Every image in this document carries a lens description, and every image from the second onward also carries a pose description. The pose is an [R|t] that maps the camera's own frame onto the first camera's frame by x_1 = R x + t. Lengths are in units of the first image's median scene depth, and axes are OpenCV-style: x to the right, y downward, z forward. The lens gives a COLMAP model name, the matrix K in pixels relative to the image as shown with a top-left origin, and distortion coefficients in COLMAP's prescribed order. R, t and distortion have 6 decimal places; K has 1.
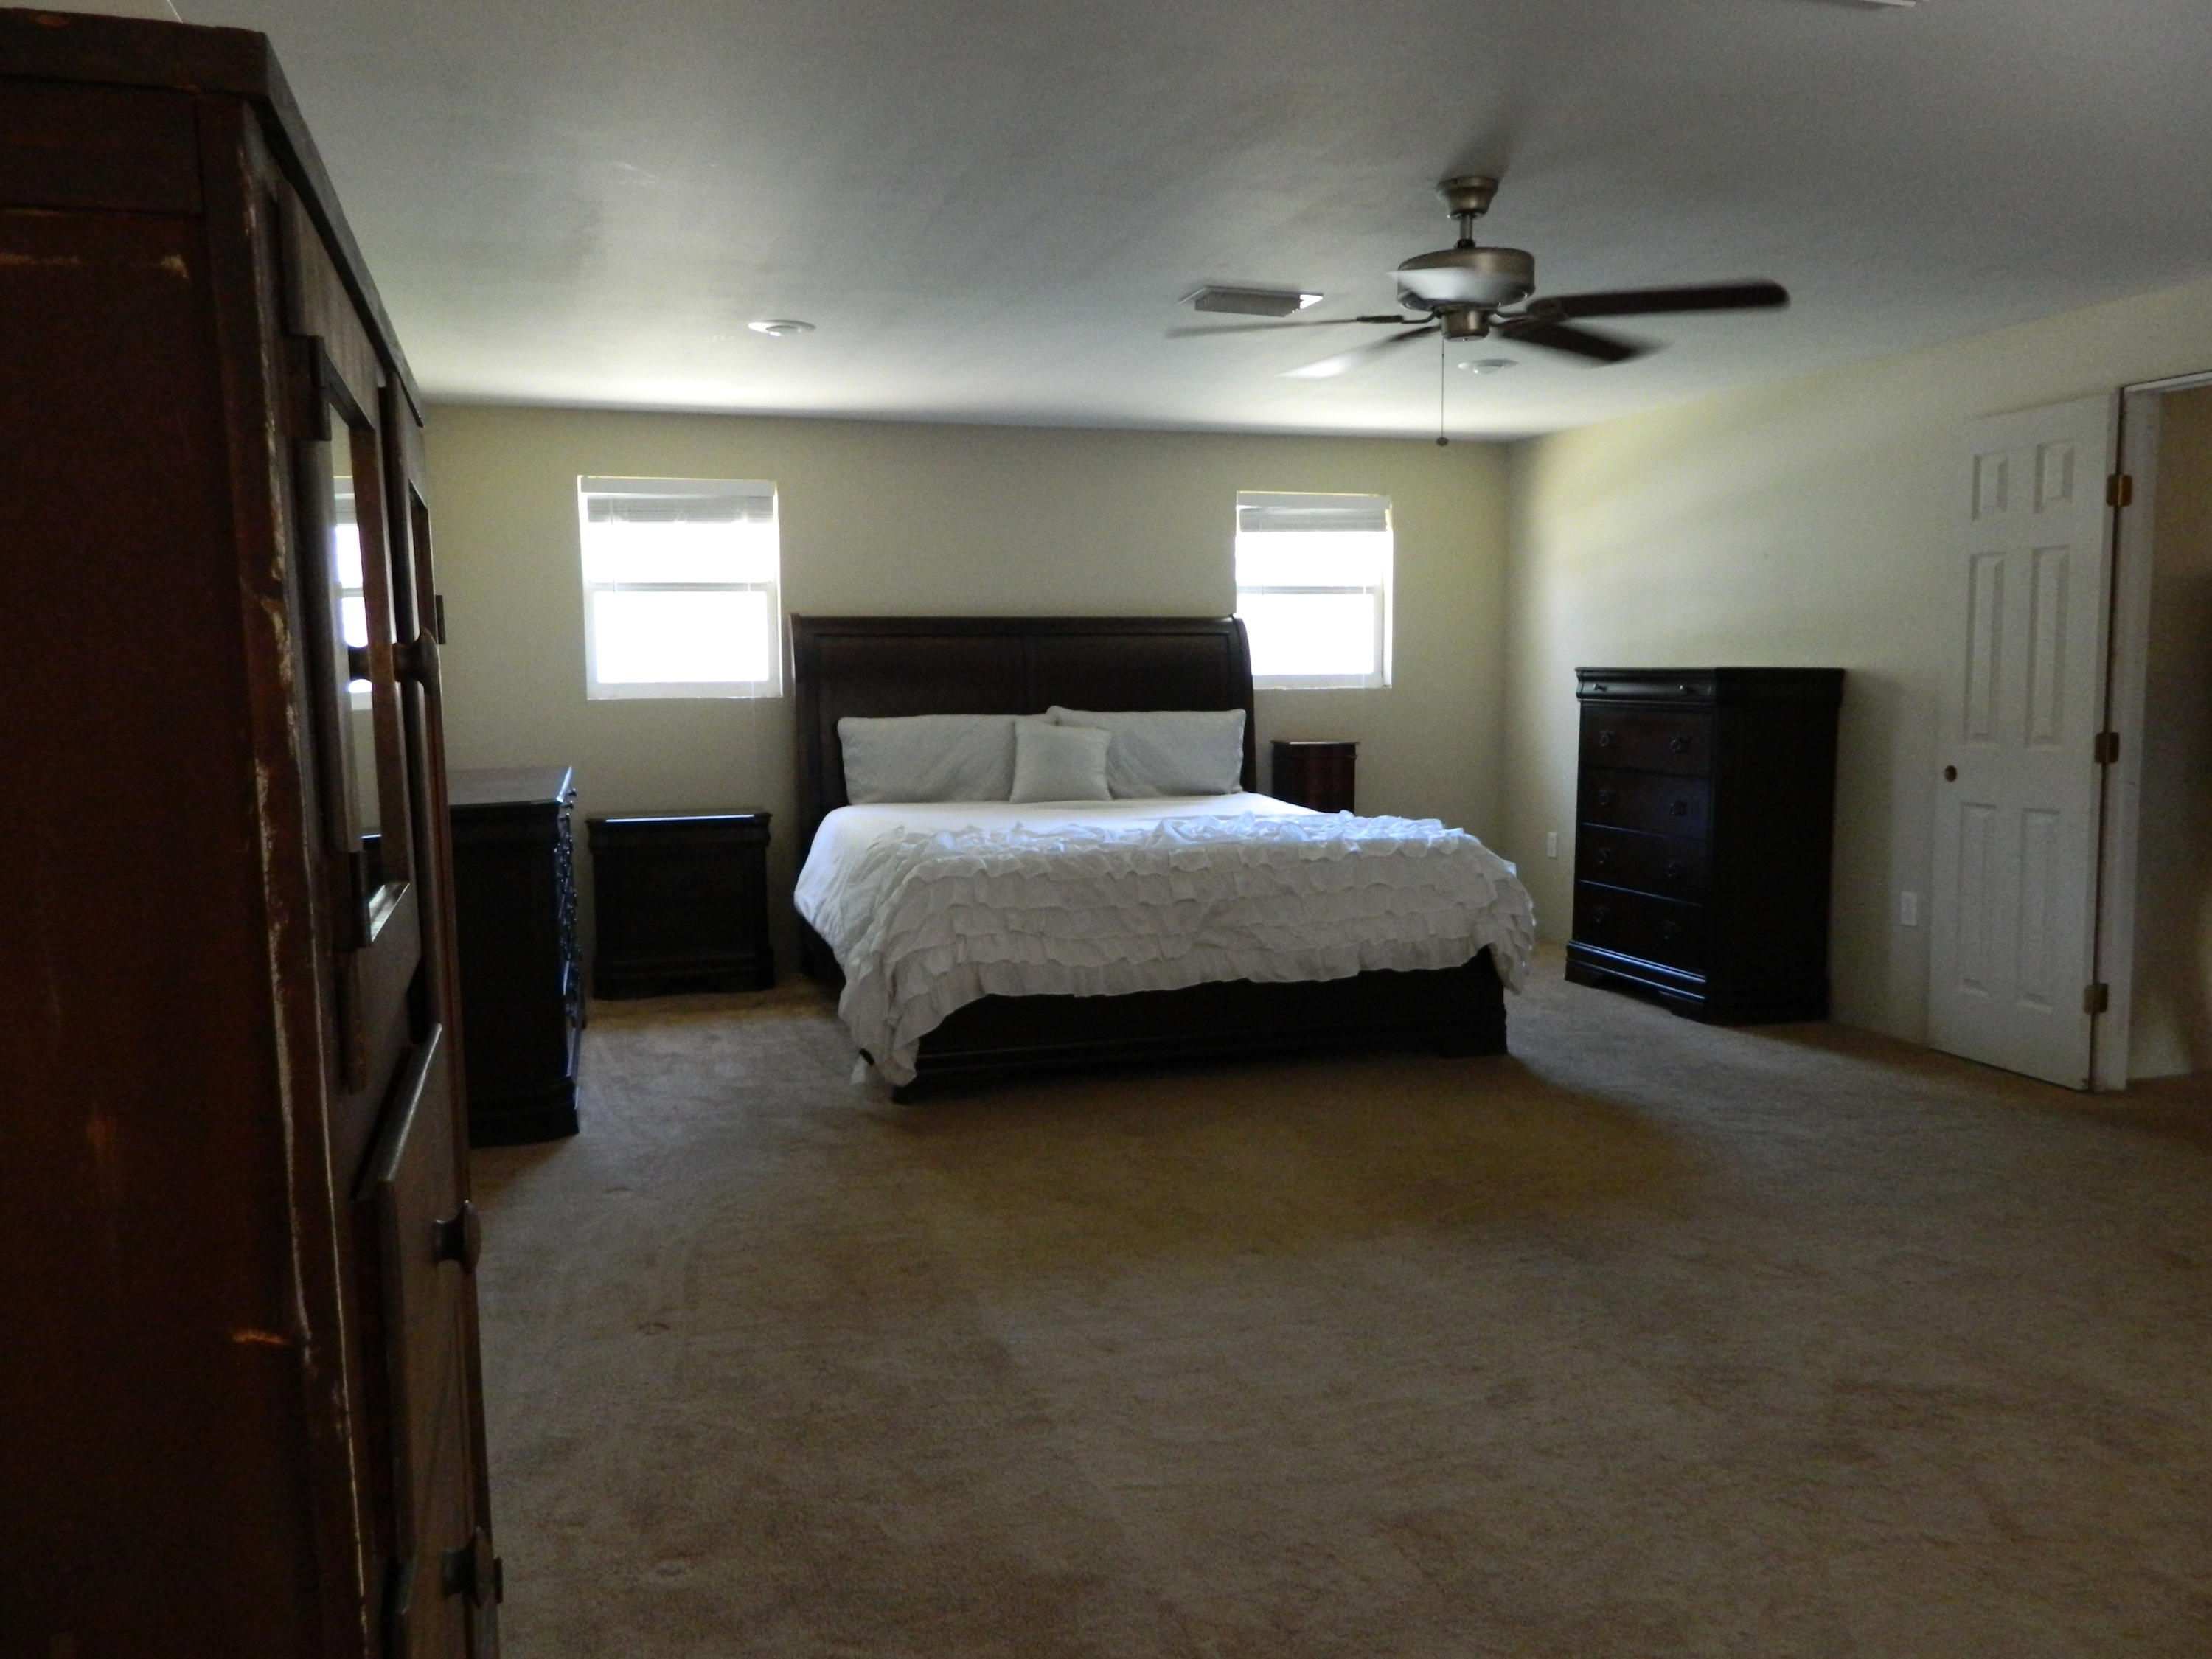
lens RADIAL K [[1648.2, 0, 1106.0], [0, 1648.2, 829.5], [0, 0, 1]] dist [0.004836, 0.006436]
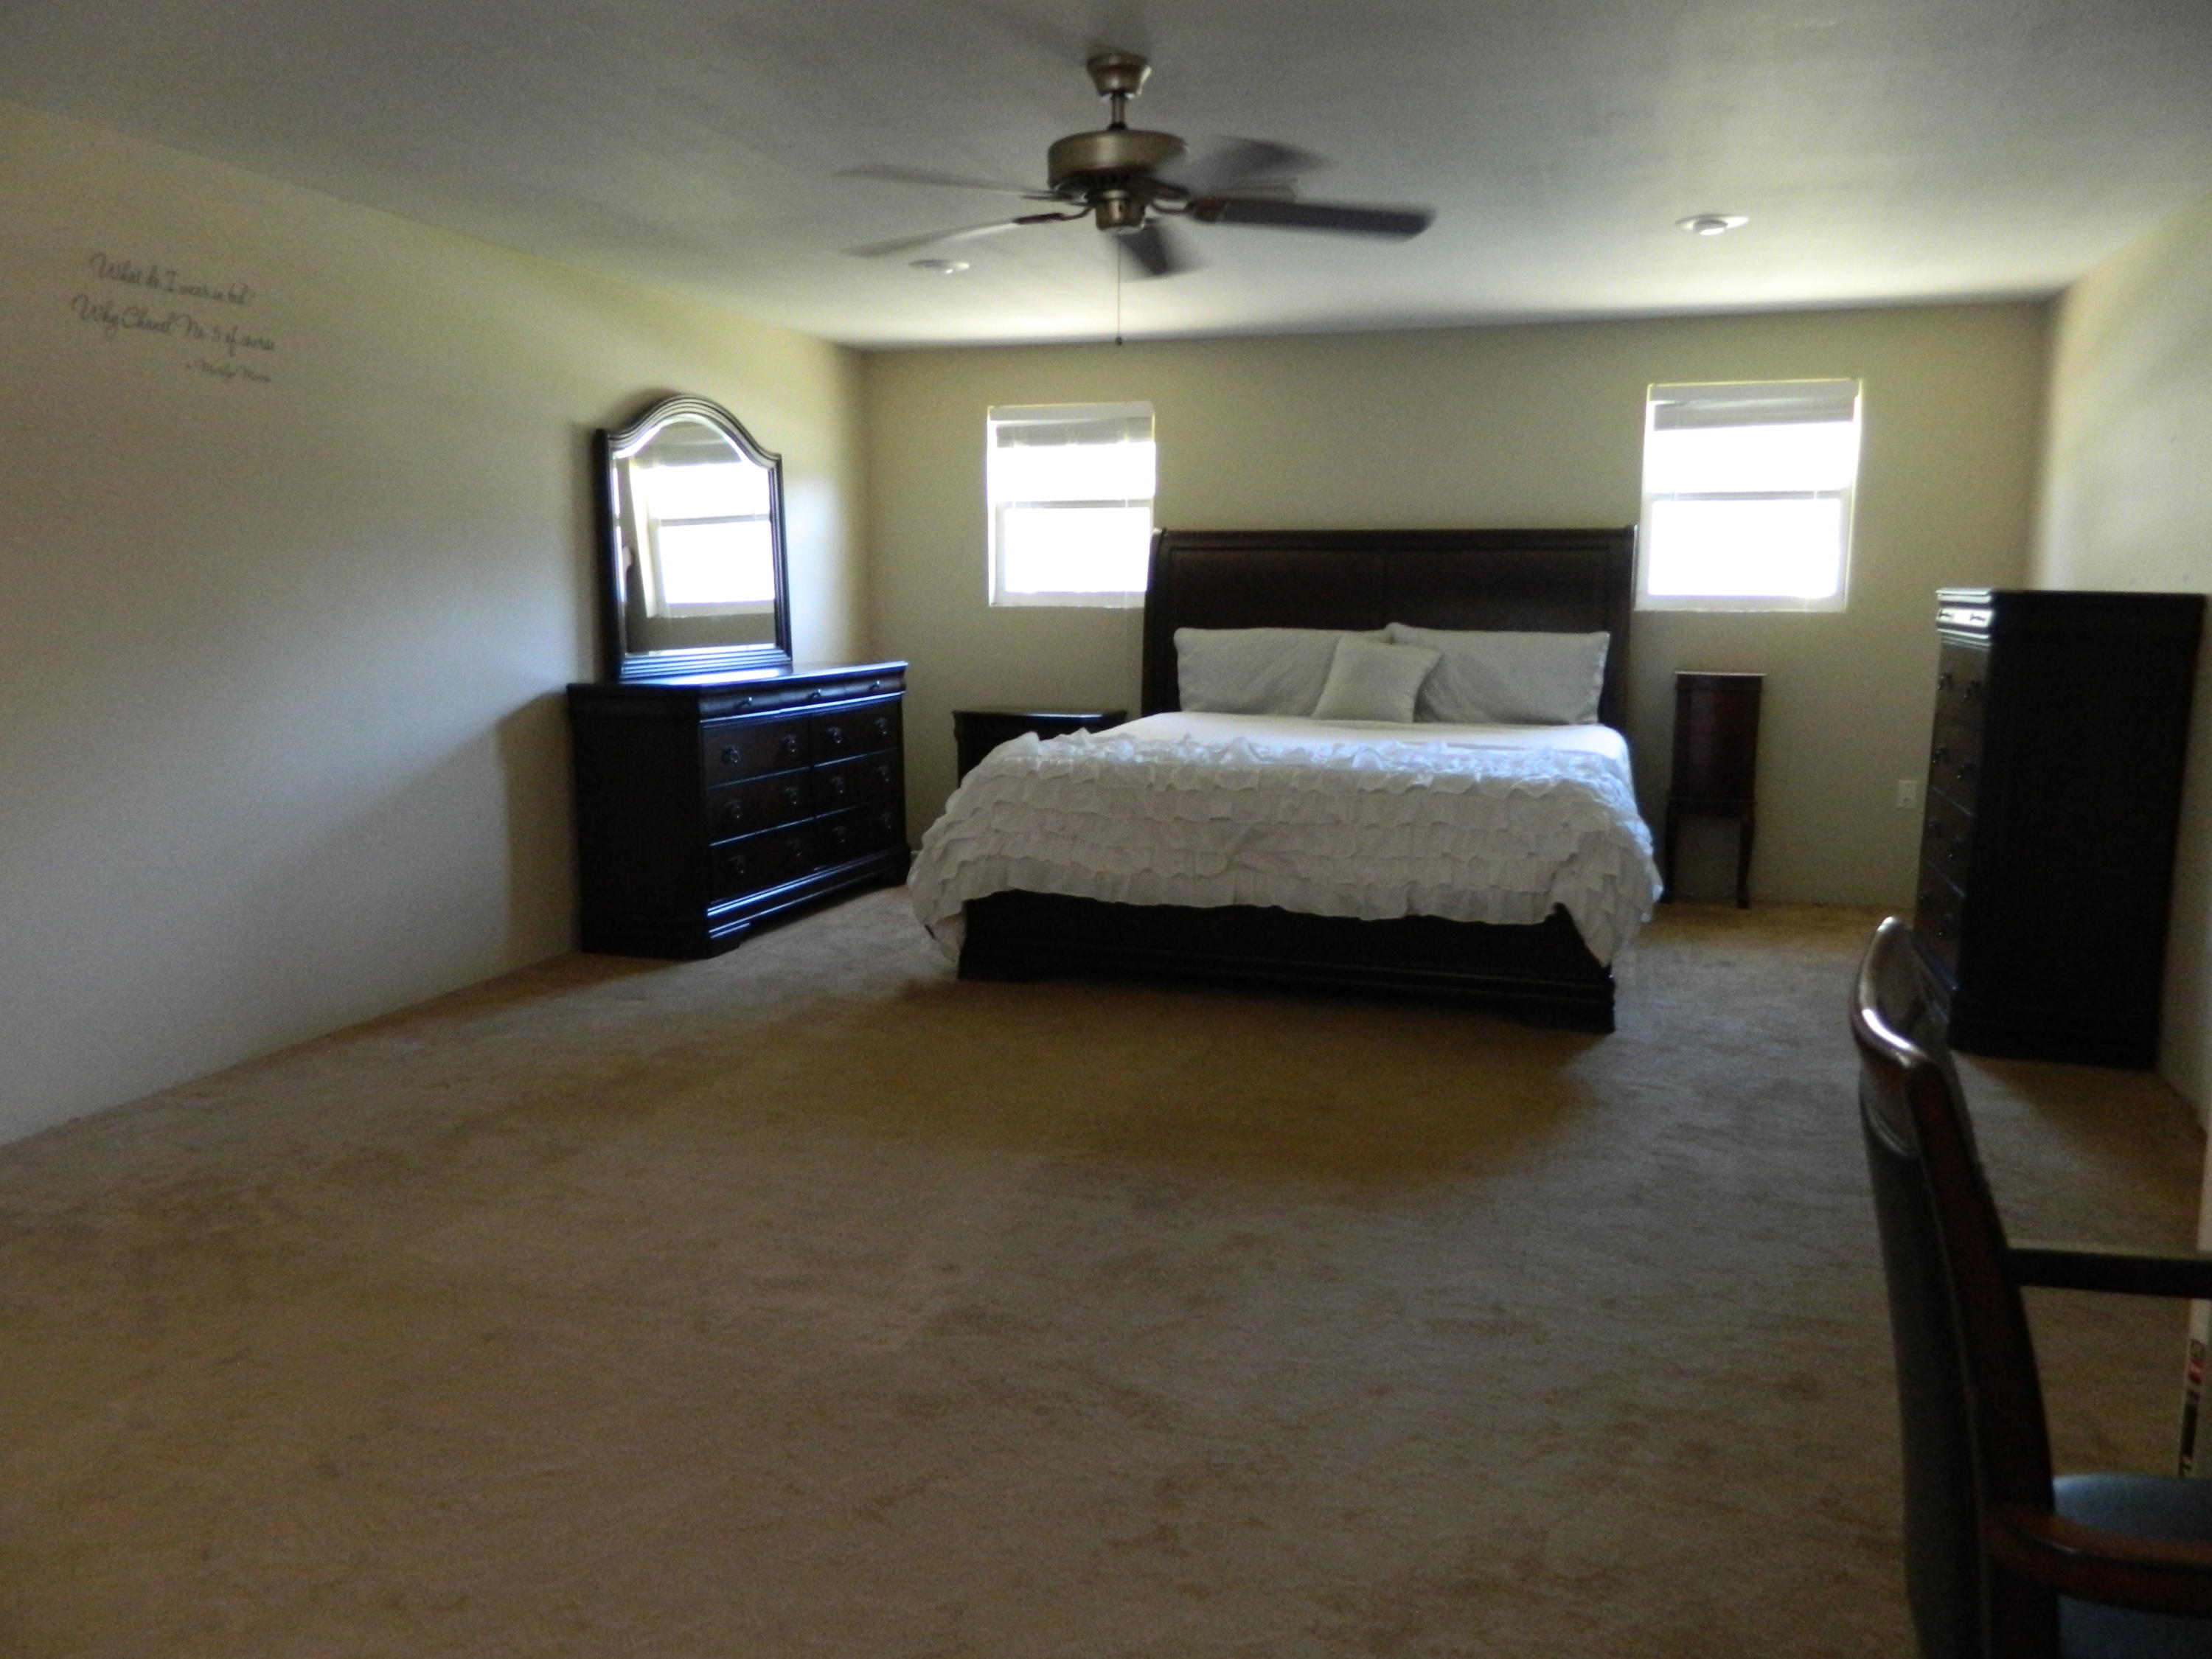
lens RADIAL K [[1651.0, 0, 1128.3], [0, 1651.0, 854.9], [0, 0, 1]] dist [0.003191, 0.001857]
pose [[0.819940, 0.103735, -0.562971, 0.420326], [-0.066509, 0.994047, 0.086300, -0.013132], [0.568572, -0.033318, 0.821958, 0.114300]]
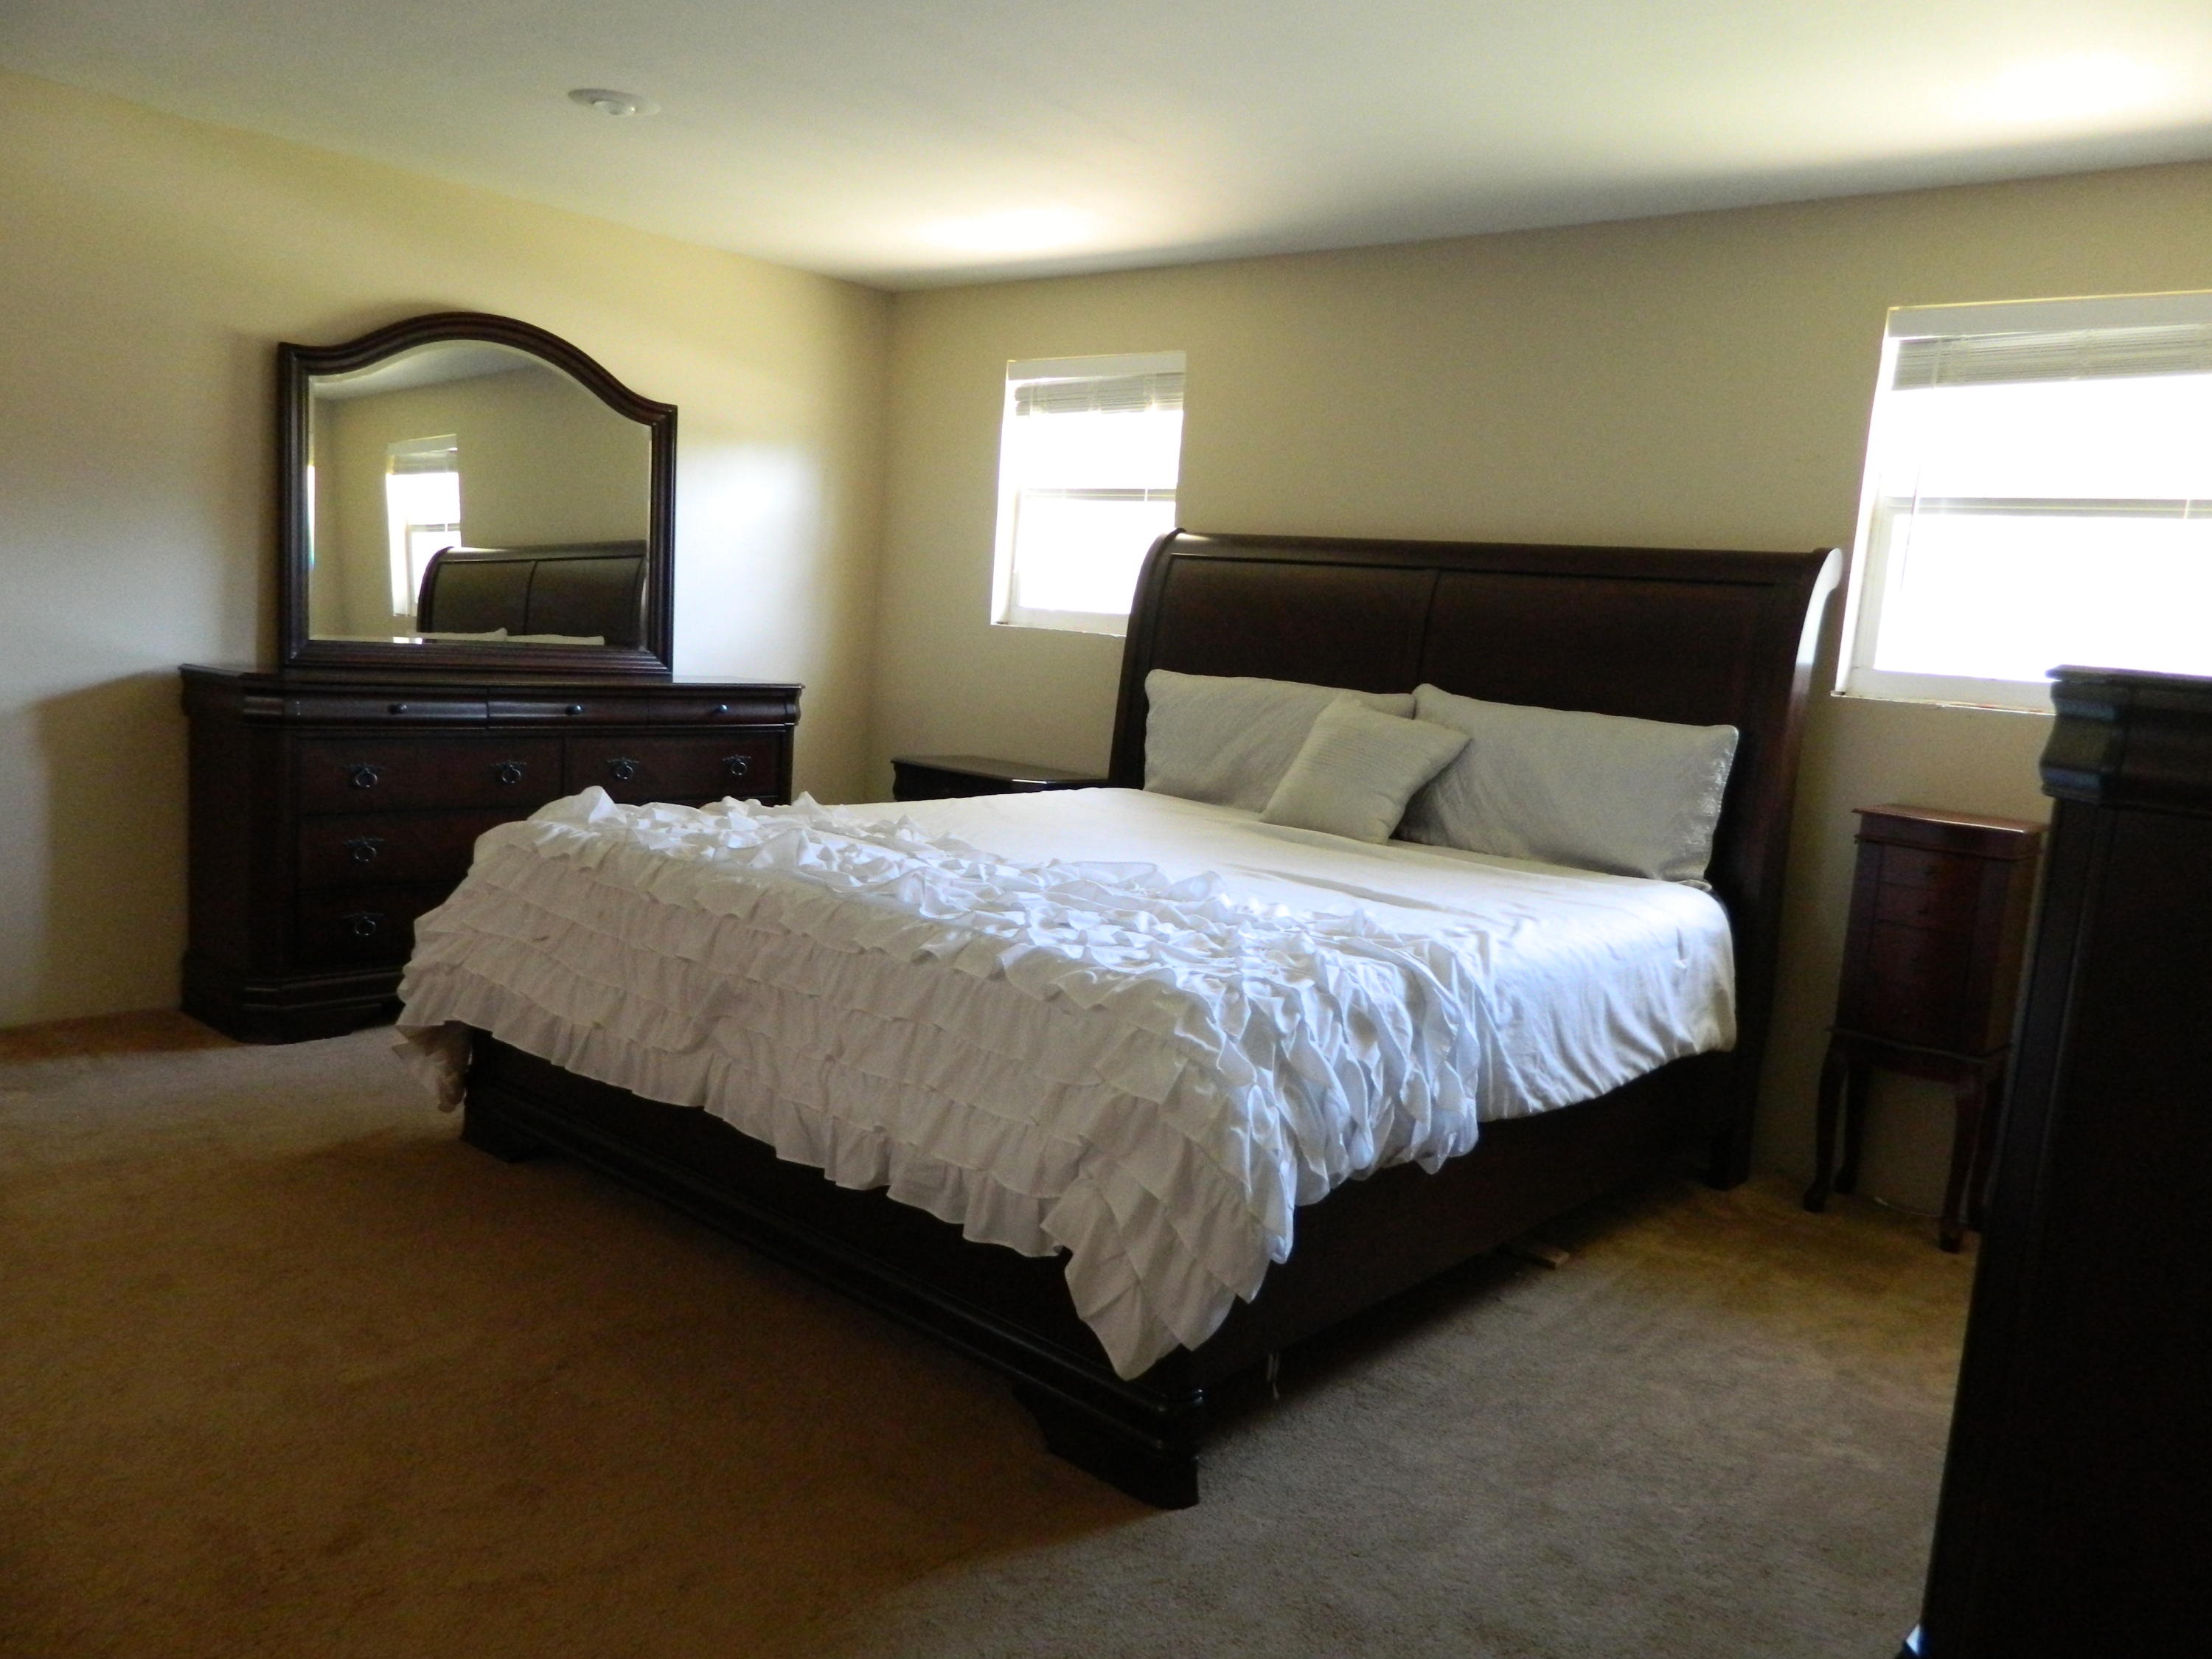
lens RADIAL K [[1651.0, 0, 1128.3], [0, 1651.0, 854.9], [0, 0, 1]] dist [0.003191, 0.001857]
pose [[0.520295, 0.170801, -0.836731, 0.462078], [-0.159538, 0.981986, 0.101249, -0.059646], [0.838952, 0.080811, 0.538172, 0.605423]]
